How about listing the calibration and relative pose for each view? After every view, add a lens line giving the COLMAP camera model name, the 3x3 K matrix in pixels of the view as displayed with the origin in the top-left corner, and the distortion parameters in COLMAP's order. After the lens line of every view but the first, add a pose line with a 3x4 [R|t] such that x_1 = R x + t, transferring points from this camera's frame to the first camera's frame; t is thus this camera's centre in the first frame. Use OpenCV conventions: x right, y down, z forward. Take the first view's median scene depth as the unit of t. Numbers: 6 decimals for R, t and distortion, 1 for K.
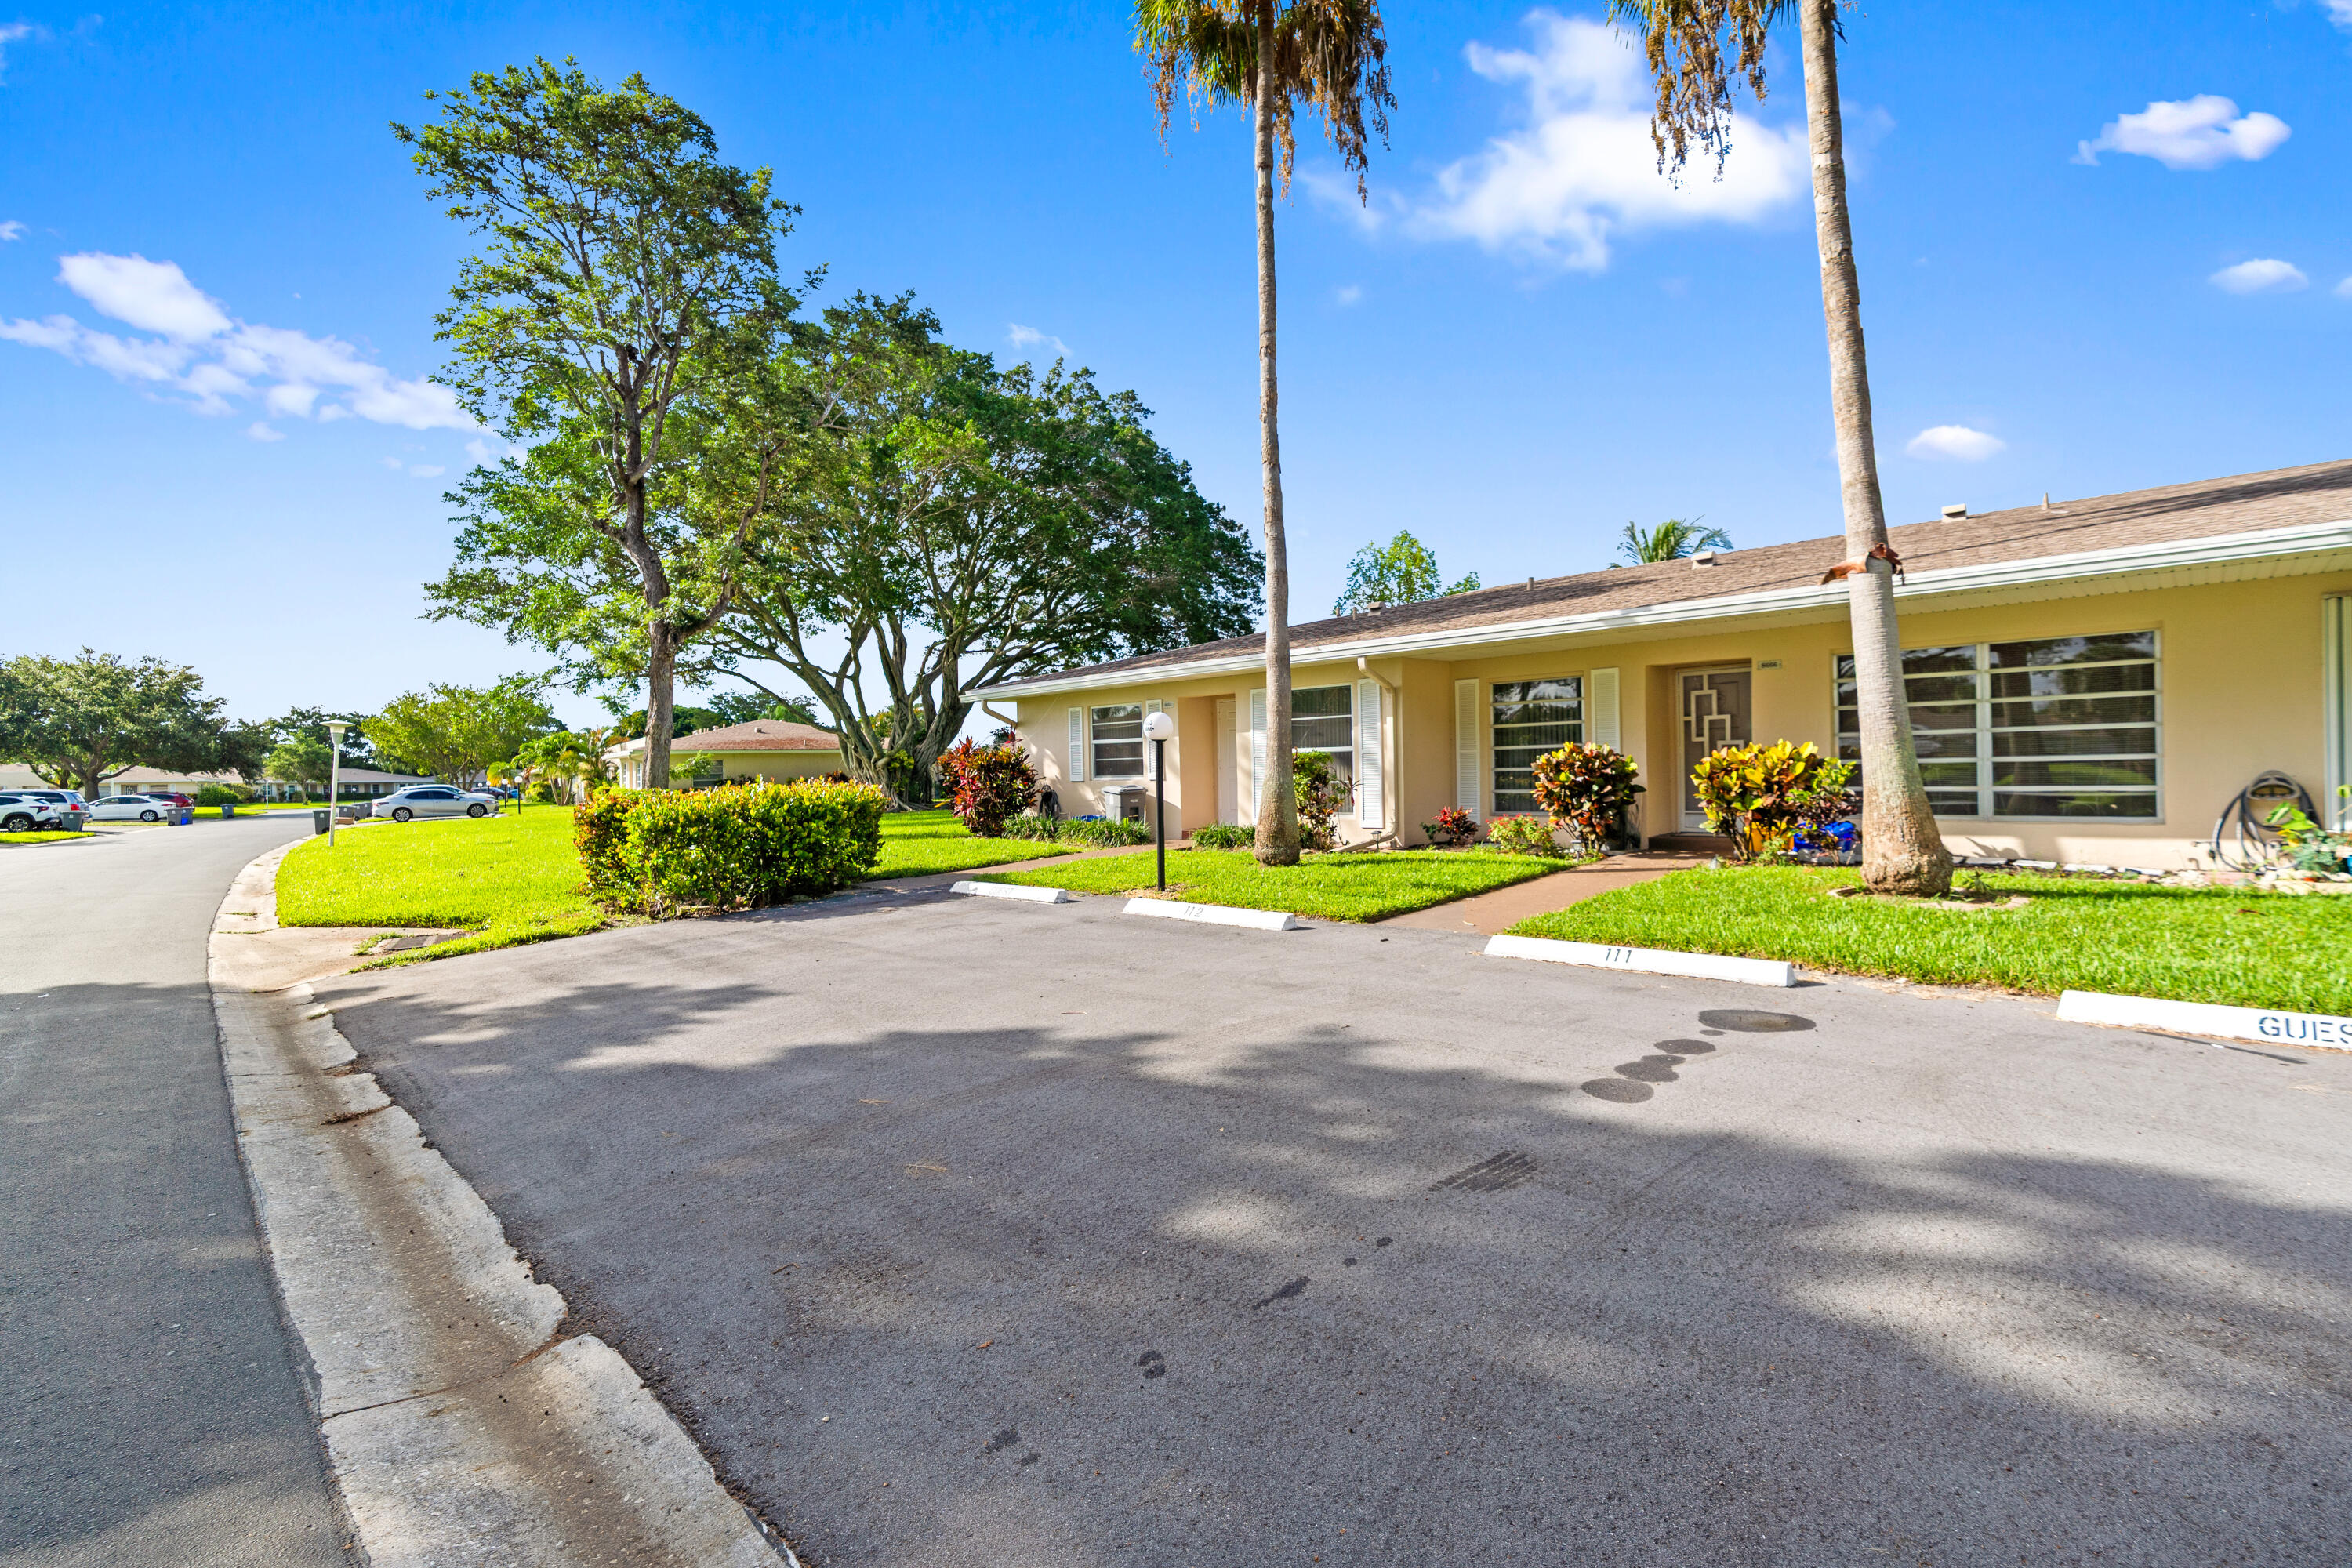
lens RADIAL K [[1056.2, 0, 1182.3], [0, 1056.2, 778.2], [0, 0, 1]] dist [-0.006151, 0.000395]
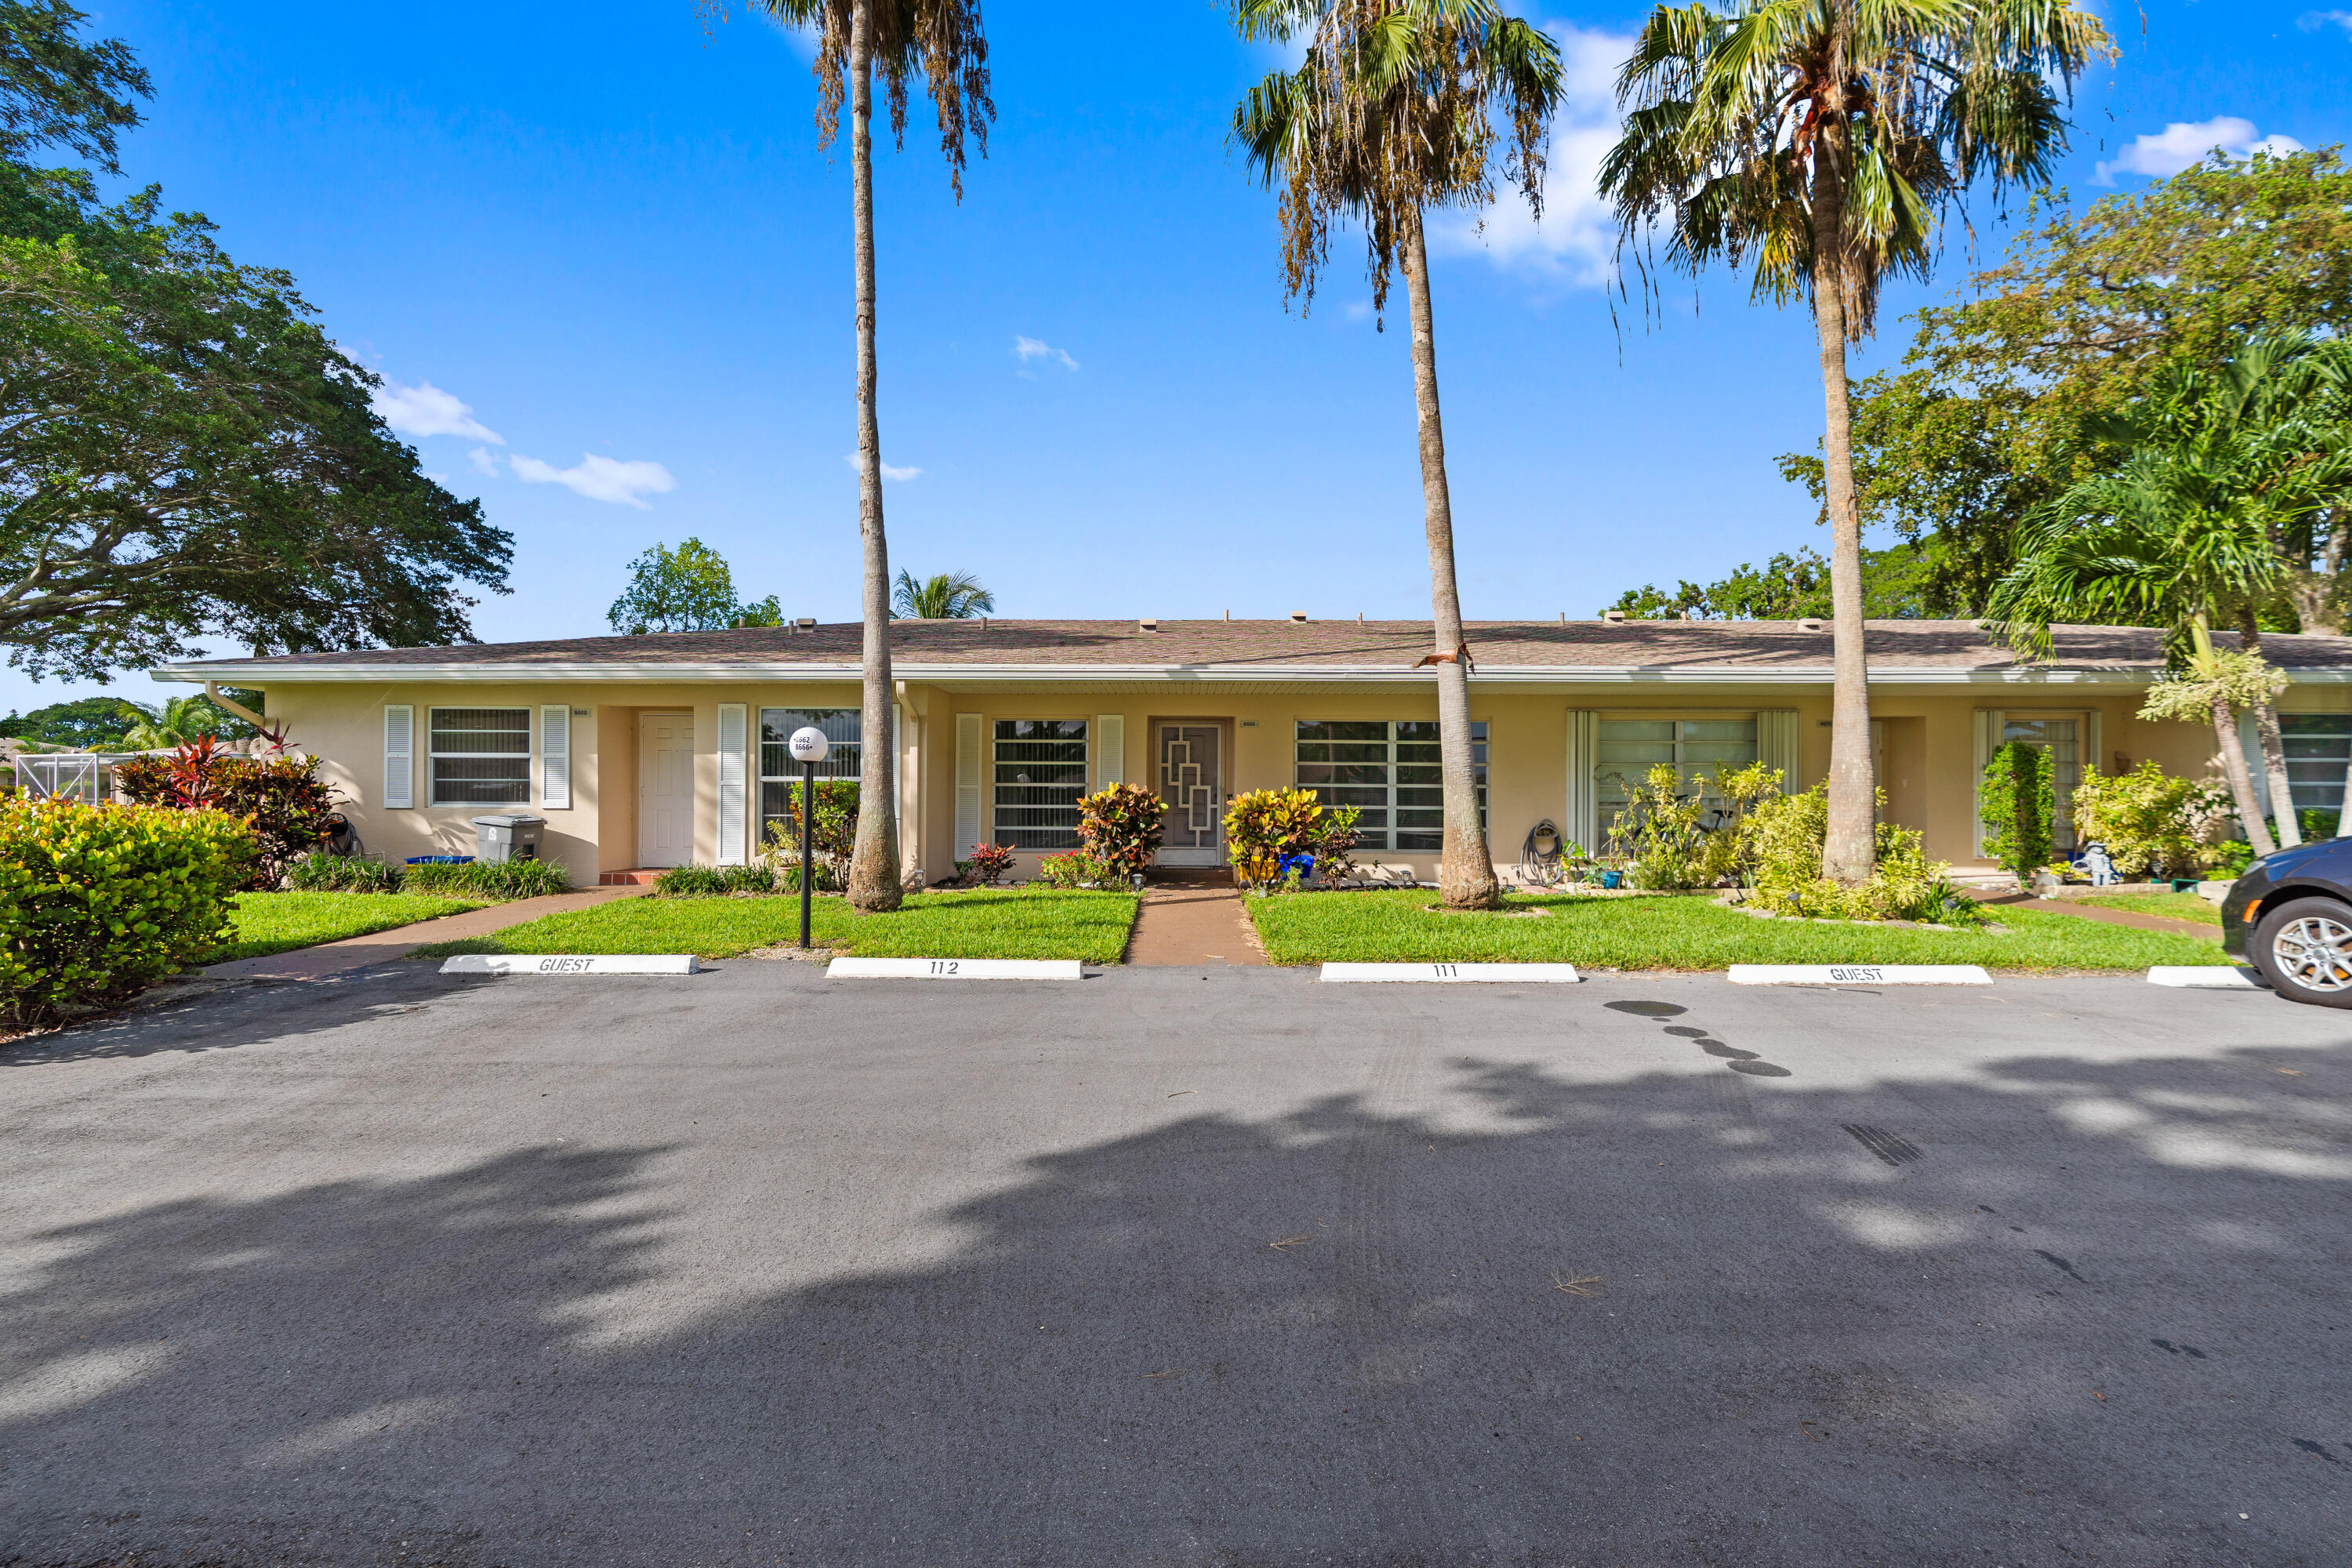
lens RADIAL K [[1056.9, 0, 1175.5], [0, 1056.9, 795.1], [0, 0, 1]] dist [-0.004520, 0.000803]
pose [[0.723019, 0.029955, 0.690178, -0.365871], [-0.016714, 0.999526, -0.025872, 0.006010], [-0.690626, 0.007170, 0.723177, 0.217011]]
